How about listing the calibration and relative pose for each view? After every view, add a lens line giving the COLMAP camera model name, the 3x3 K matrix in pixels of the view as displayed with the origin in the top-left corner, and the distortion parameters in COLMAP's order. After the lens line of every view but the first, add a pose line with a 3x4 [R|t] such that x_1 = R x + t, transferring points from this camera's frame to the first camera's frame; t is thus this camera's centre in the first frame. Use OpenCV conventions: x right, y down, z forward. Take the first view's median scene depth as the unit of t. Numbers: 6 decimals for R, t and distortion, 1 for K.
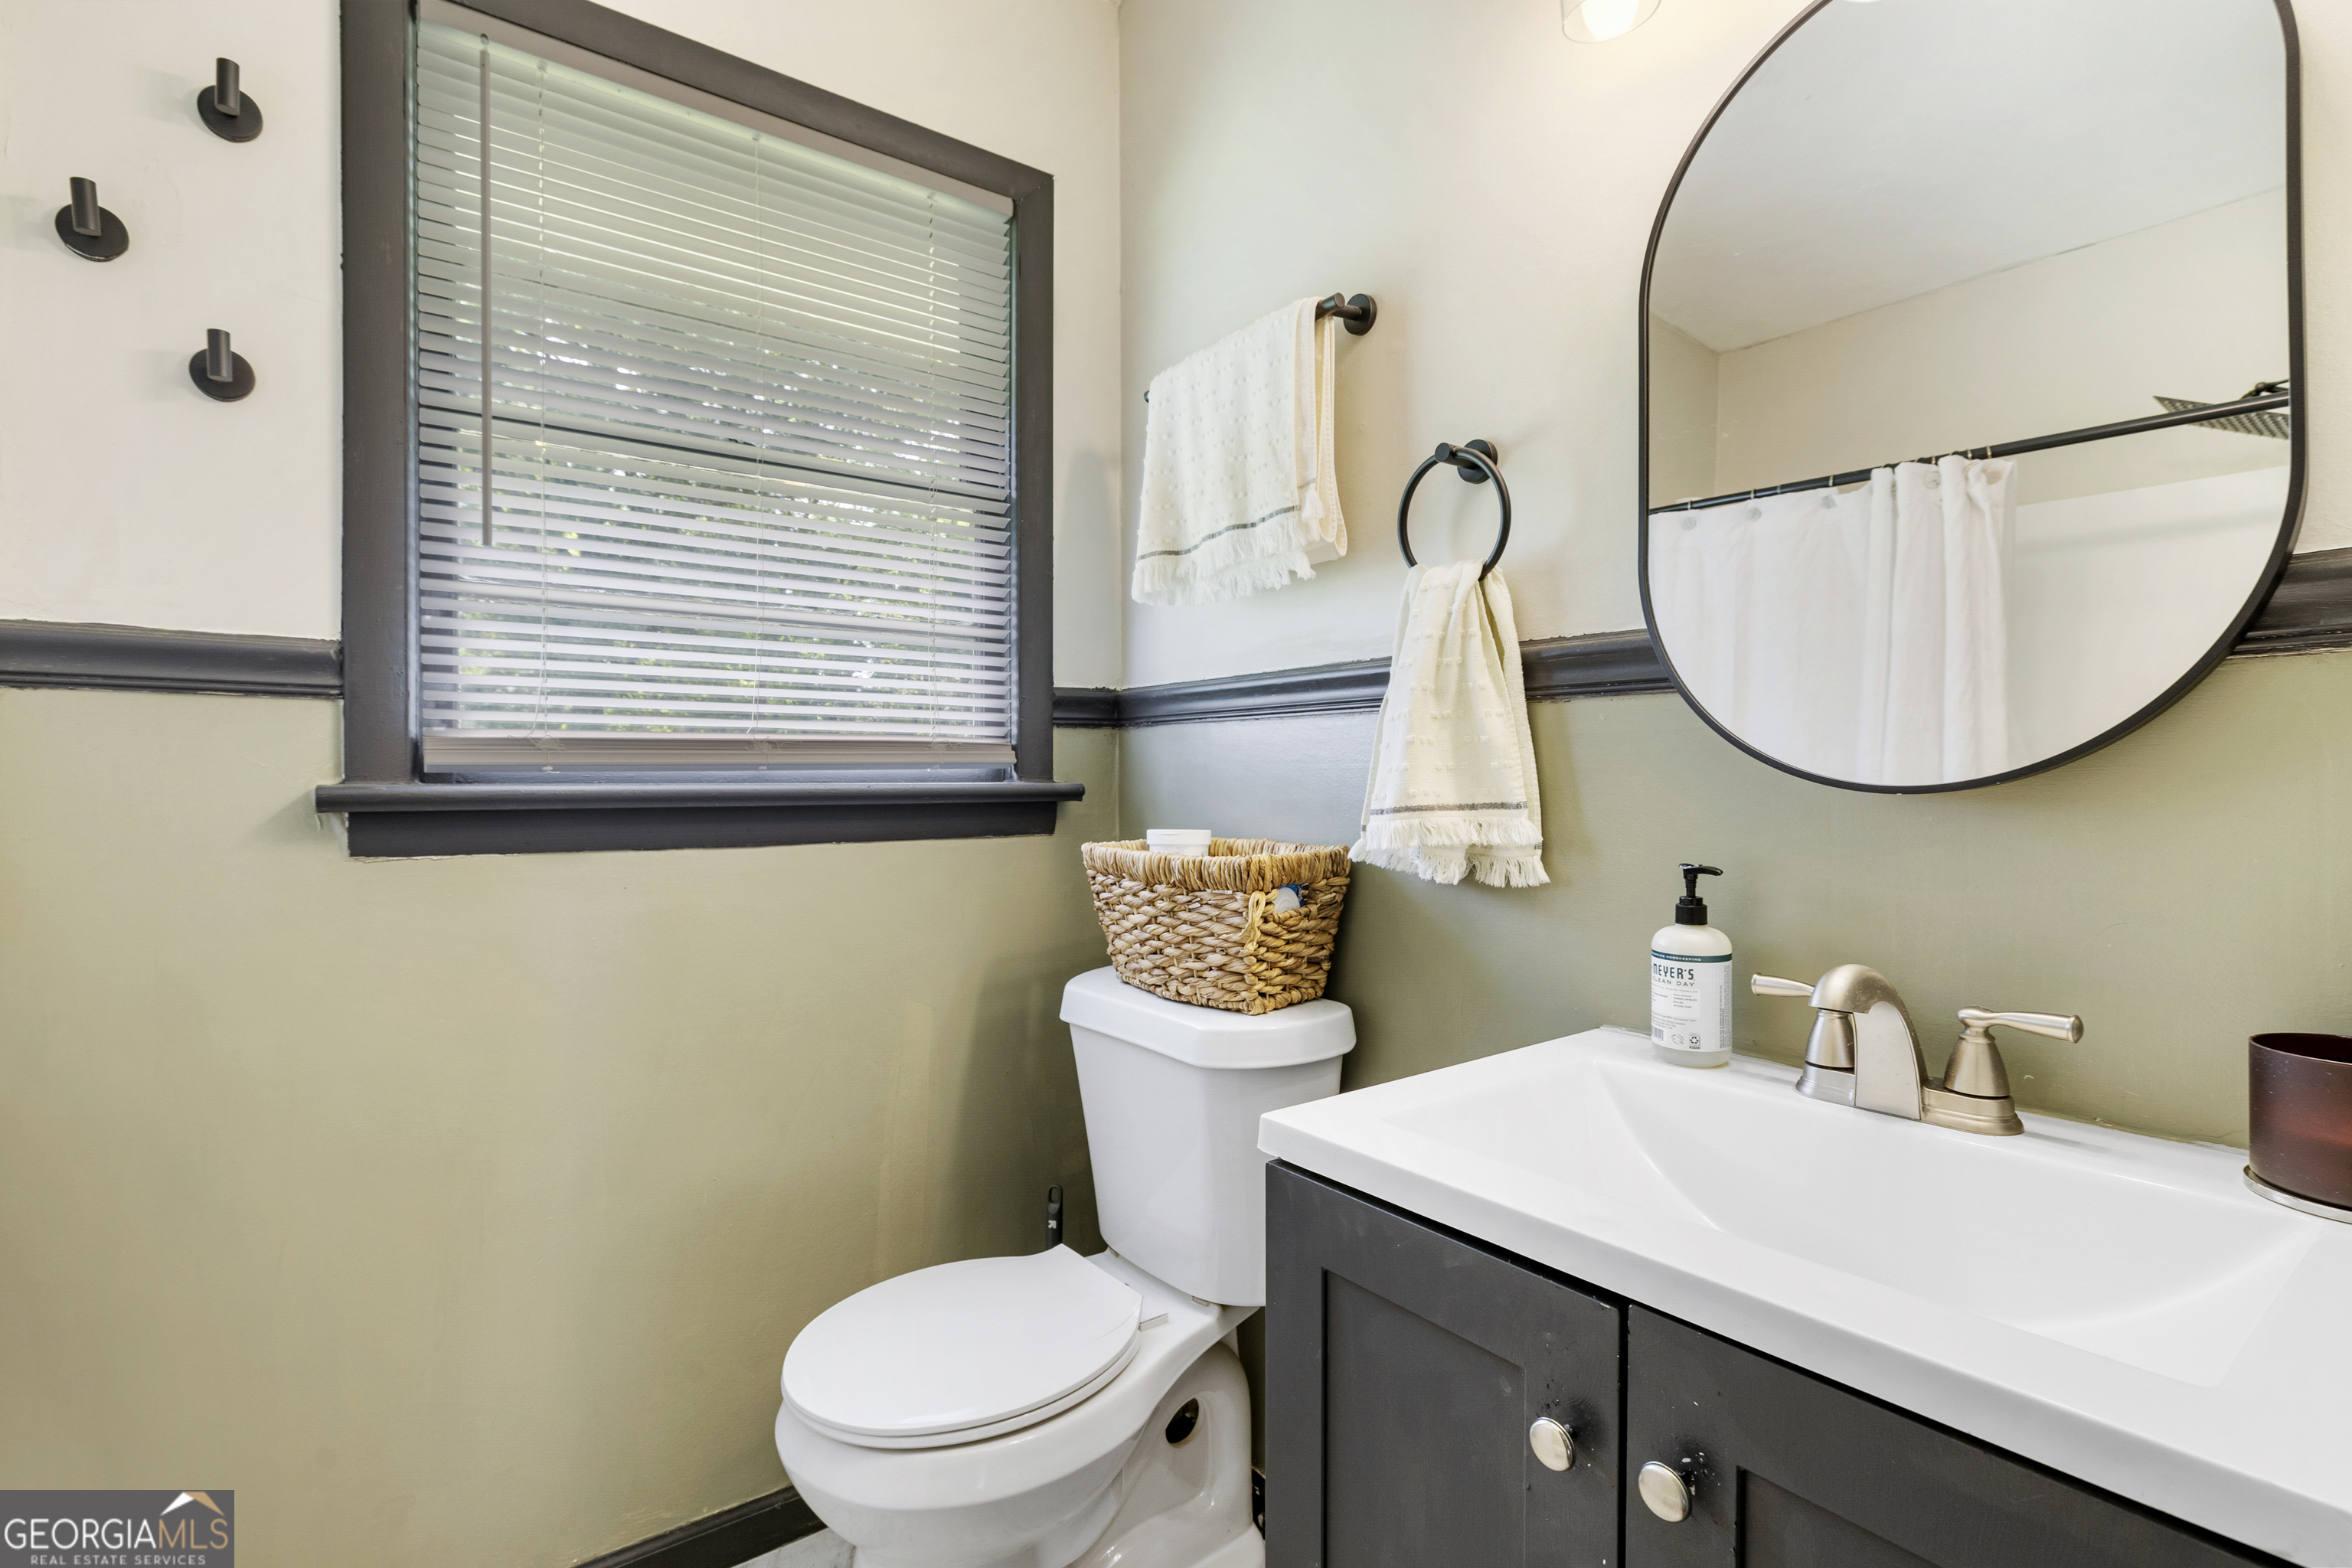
lens RADIAL K [[1110.6, 0, 1173.7], [0, 1110.6, 777.5], [0, 0, 1]] dist [-0.010462, 0.000085]
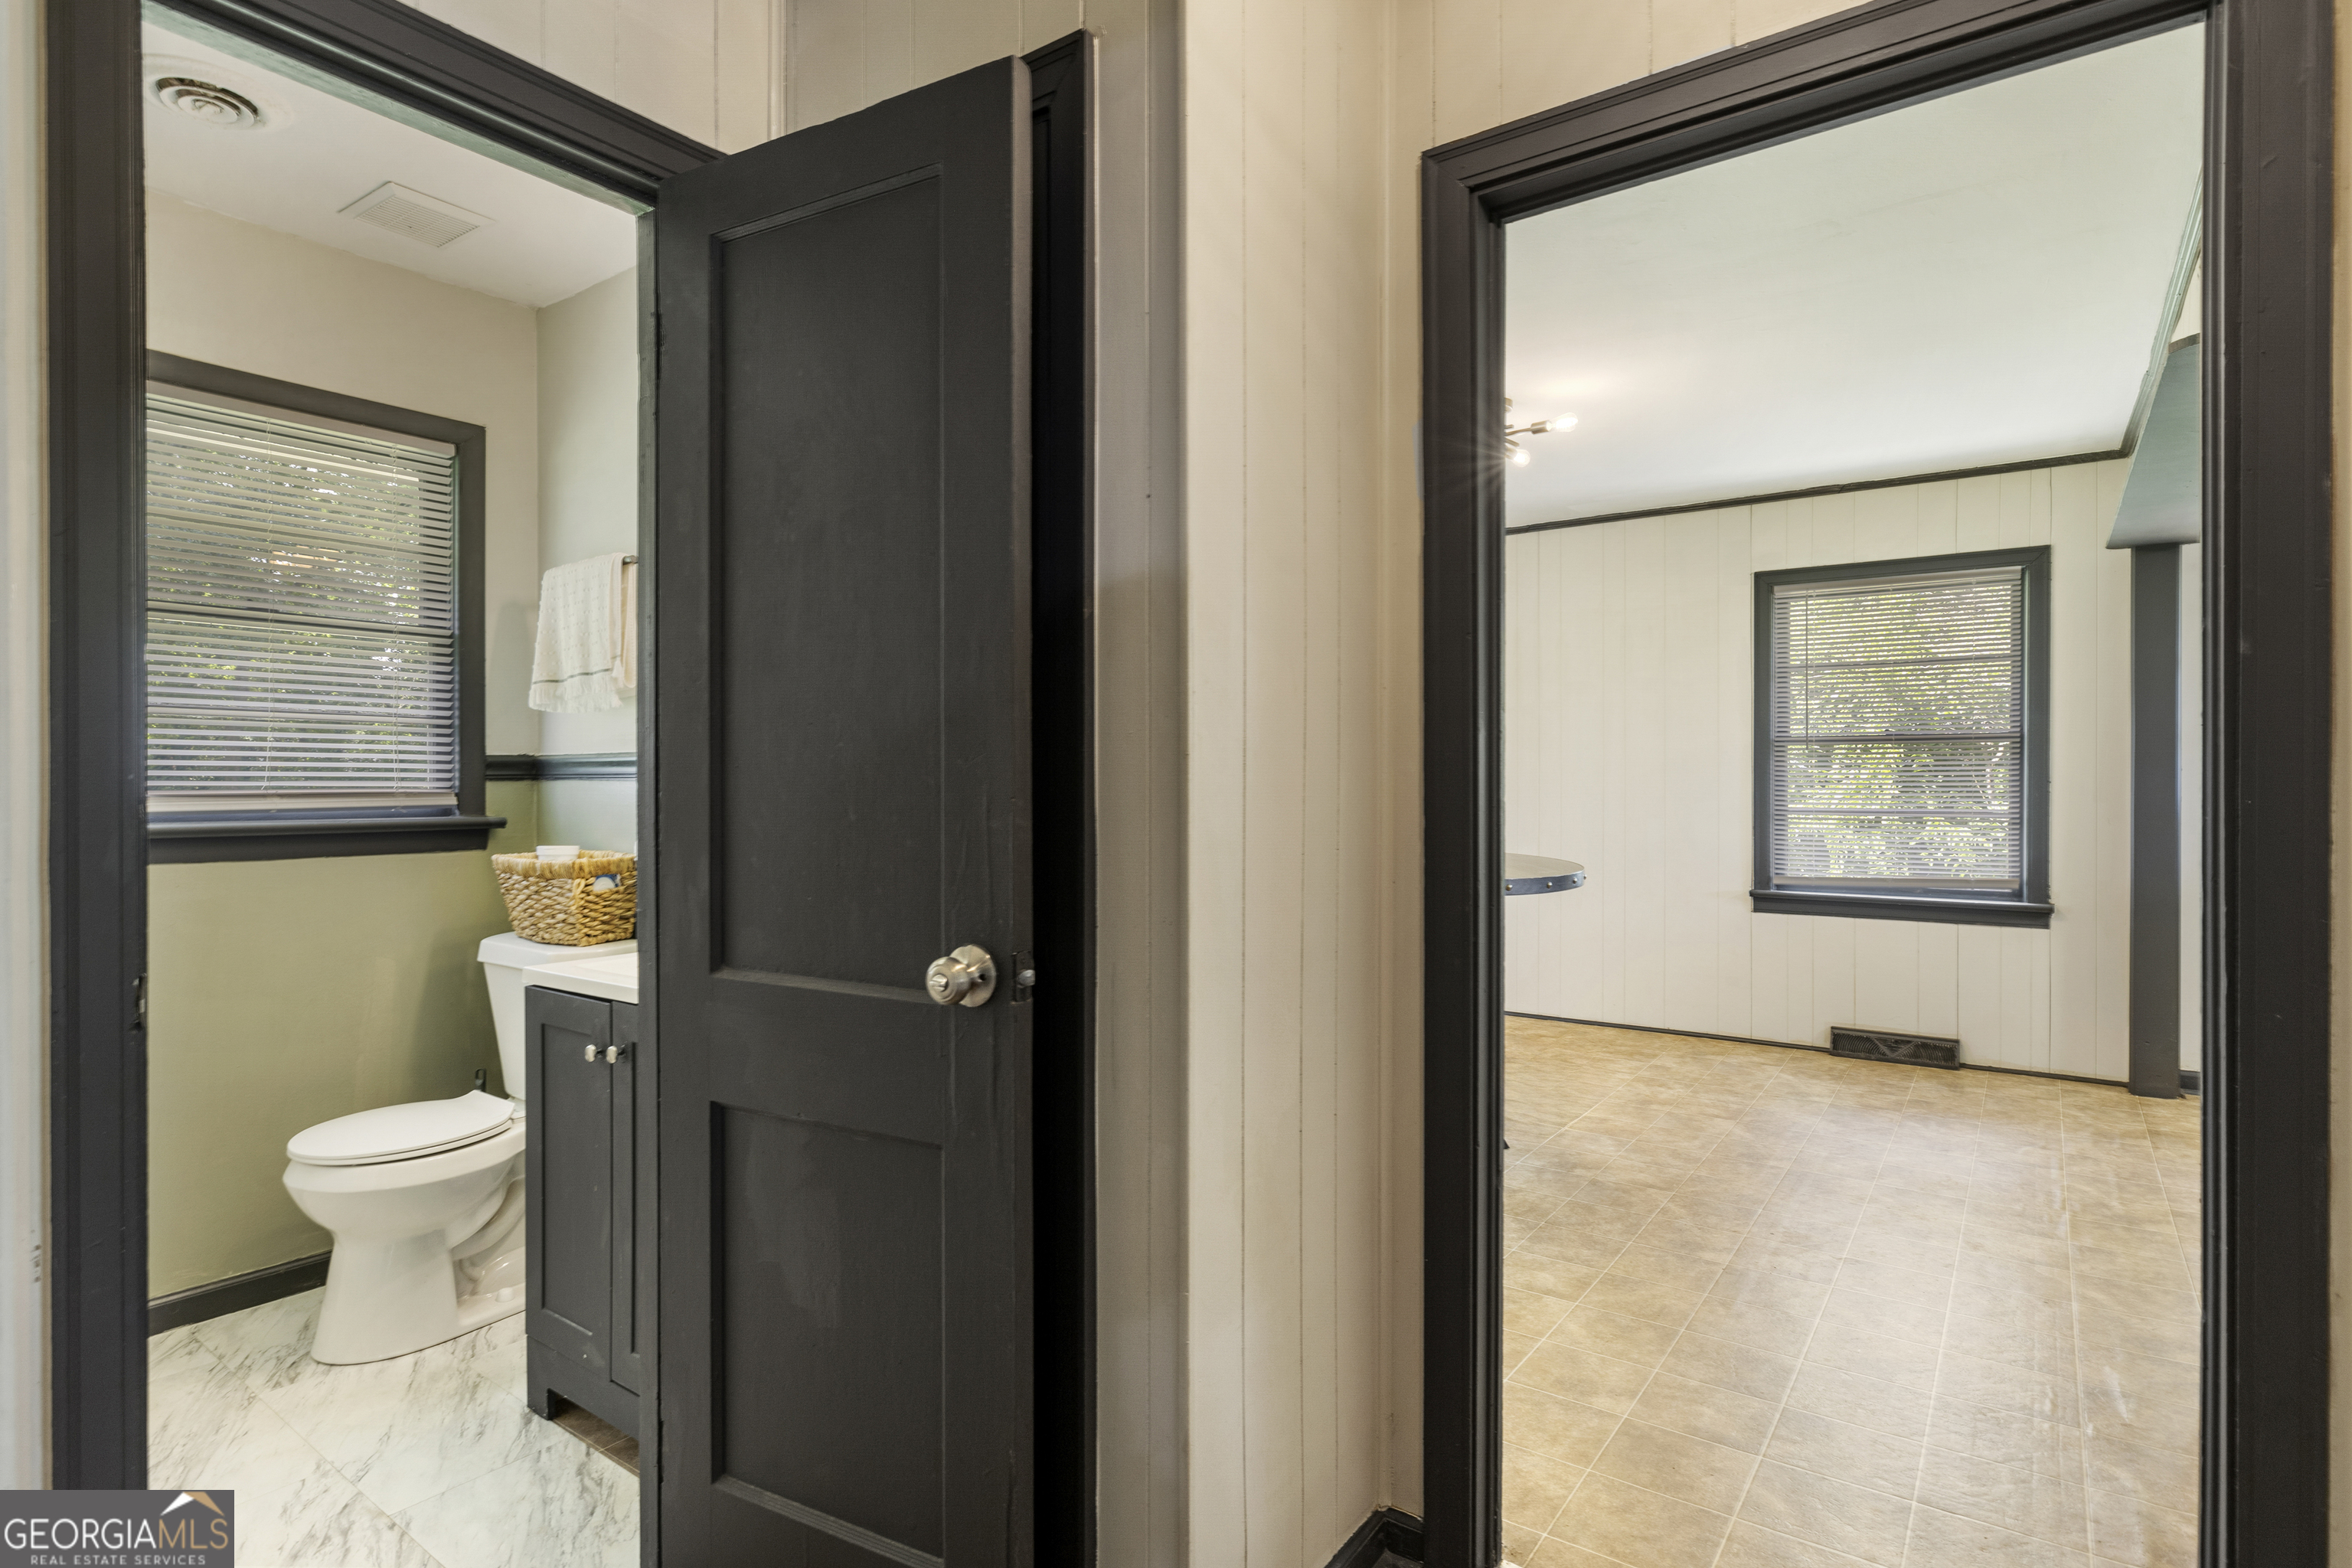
lens RADIAL K [[1219.3, 0, 1124.7], [0, 1219.3, 782.0], [0, 0, 1]] dist [-0.004016, -0.000200]
pose [[0.962727, 0.000726, 0.270475, 0.340368], [-0.000242, 0.999998, -0.001826, -0.047841], [-0.270476, 0.001692, 0.962725, -1.032876]]
